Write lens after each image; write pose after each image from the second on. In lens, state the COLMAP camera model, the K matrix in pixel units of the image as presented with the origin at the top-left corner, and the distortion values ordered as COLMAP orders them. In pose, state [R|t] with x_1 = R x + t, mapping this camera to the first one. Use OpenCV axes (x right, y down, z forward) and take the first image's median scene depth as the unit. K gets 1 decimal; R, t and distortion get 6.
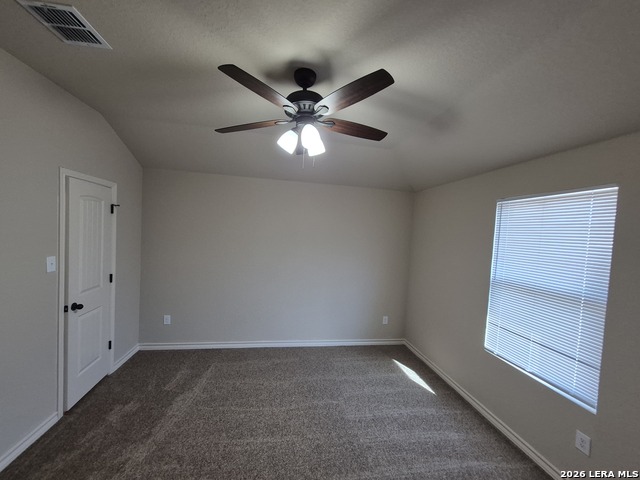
lens RADIAL K [[252.7, 0, 315.1], [0, 252.7, 243.9], [0, 0, 1]] dist [0.005654, -0.001676]
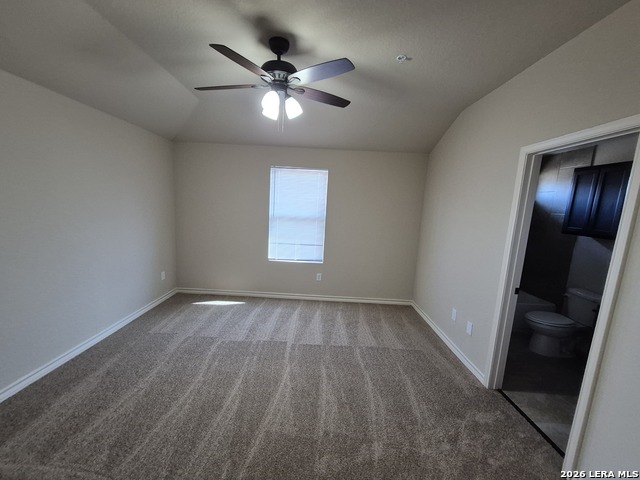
lens RADIAL K [[252.7, 0, 322.5], [0, 252.7, 238.7], [0, 0, 1]] dist [0.005654, -0.001676]
pose [[0.160872, -0.173221, 0.971656, -0.848121], [0.004940, 0.984607, 0.174712, 0.000359], [-0.986963, -0.023307, 0.159251, 0.411735]]
